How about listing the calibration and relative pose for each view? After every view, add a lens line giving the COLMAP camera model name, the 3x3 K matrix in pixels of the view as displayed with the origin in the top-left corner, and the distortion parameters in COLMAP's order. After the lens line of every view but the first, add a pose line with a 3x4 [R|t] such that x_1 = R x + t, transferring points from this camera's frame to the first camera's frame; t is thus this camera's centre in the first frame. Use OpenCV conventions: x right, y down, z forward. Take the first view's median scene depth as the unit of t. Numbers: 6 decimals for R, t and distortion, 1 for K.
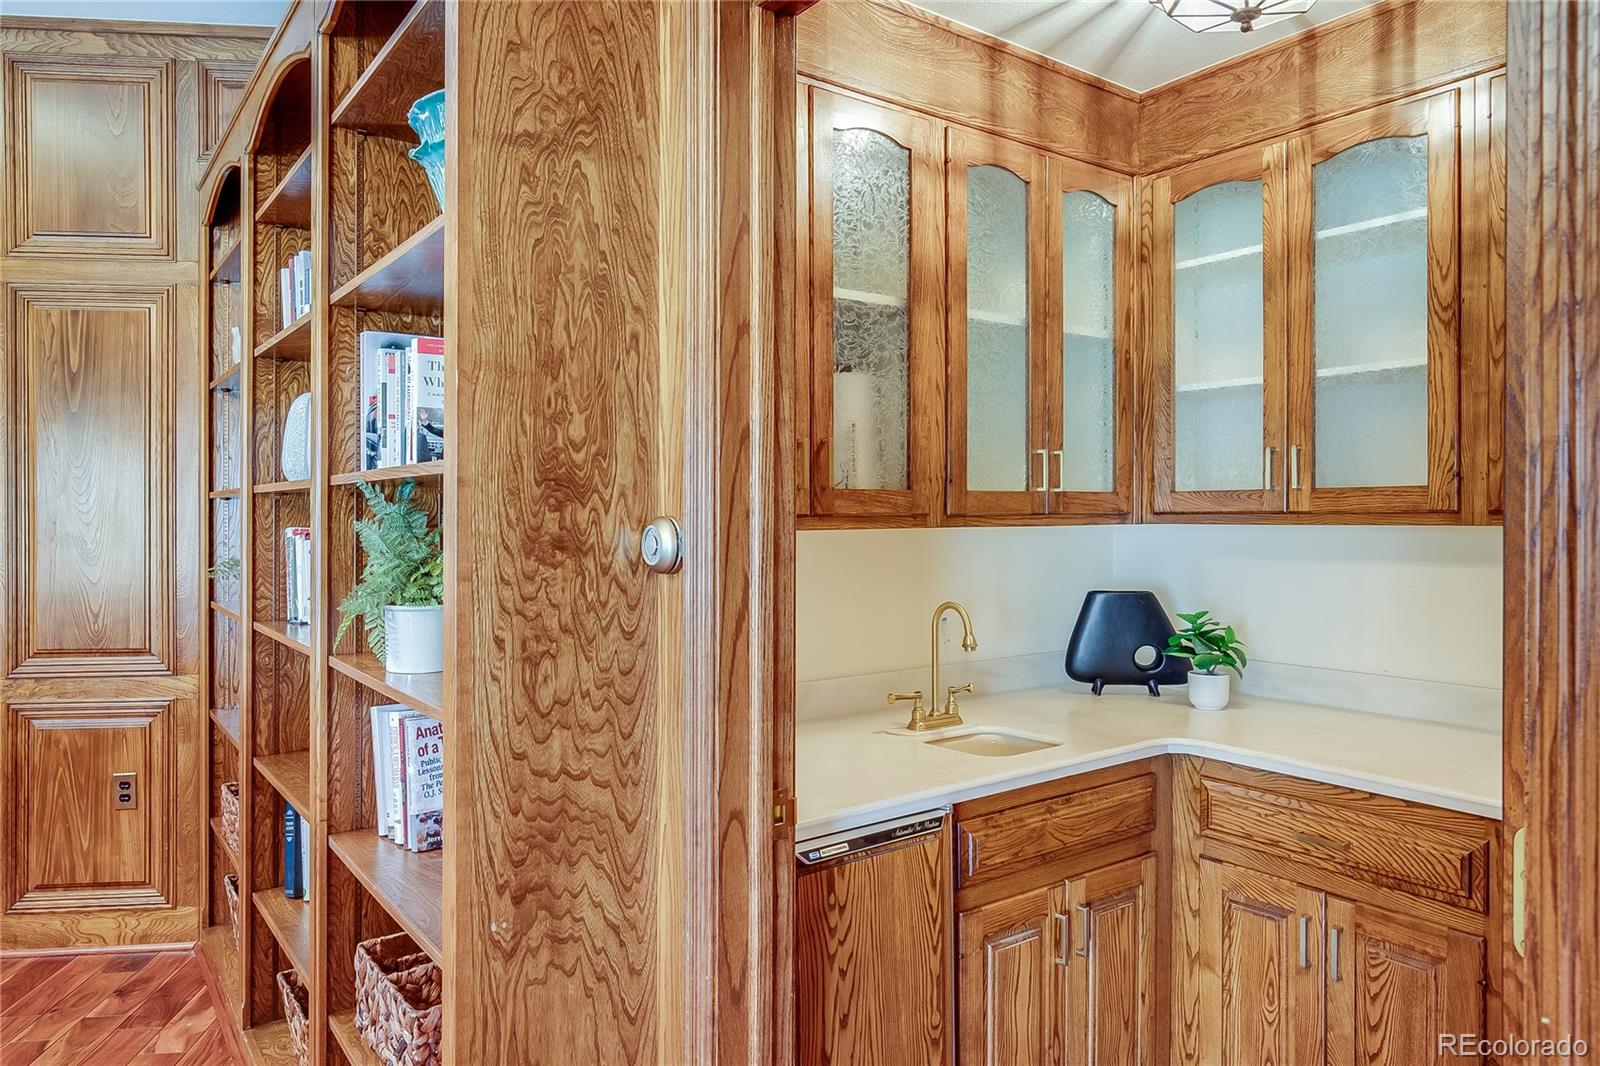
lens RADIAL K [[1297.6, 0, 790.6], [0, 1297.6, 530.5], [0, 0, 1]] dist [0.005136, 0.008808]
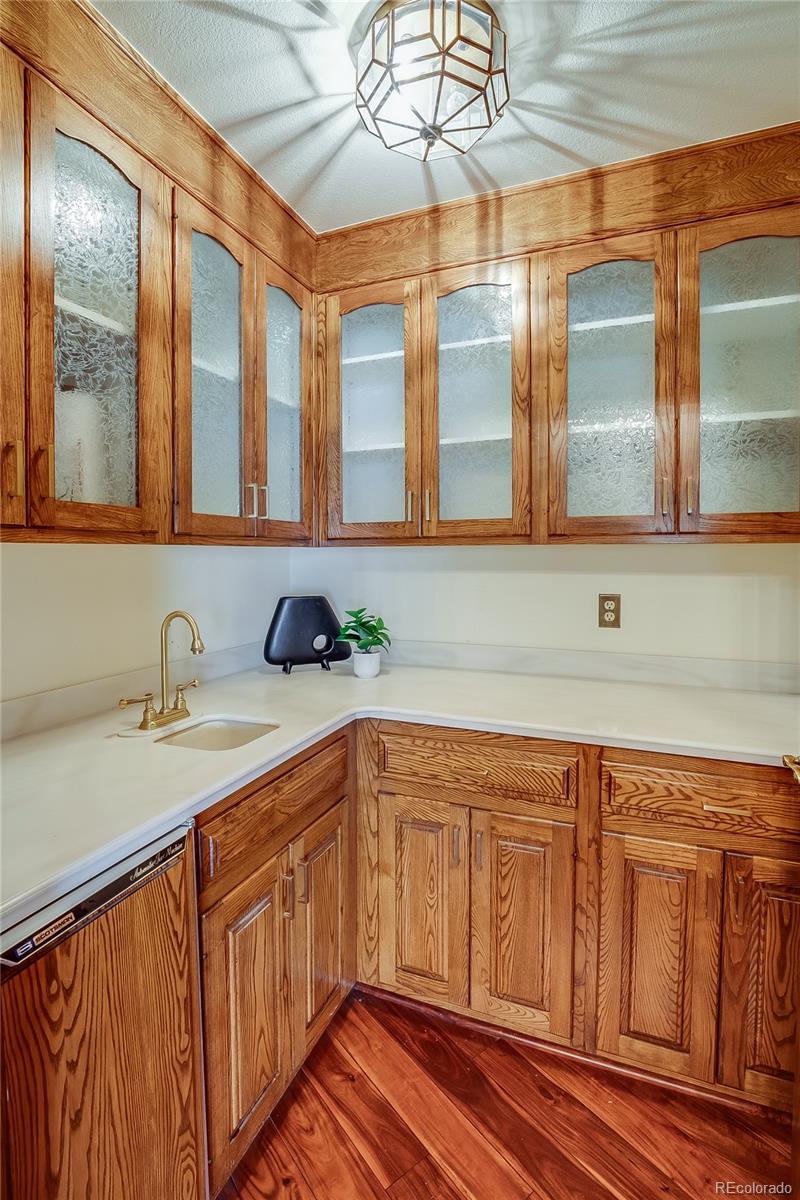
lens RADIAL K [[559.3, 0, 386.6], [0, 559.3, 567.1], [0, 0, 1]] dist [-0.038435, 0.007332]
pose [[0.861584, -0.010318, 0.507510, 0.035817], [0.014128, 0.999894, -0.003657, 0.021914], [-0.507419, 0.010321, 0.861638, 0.511087]]
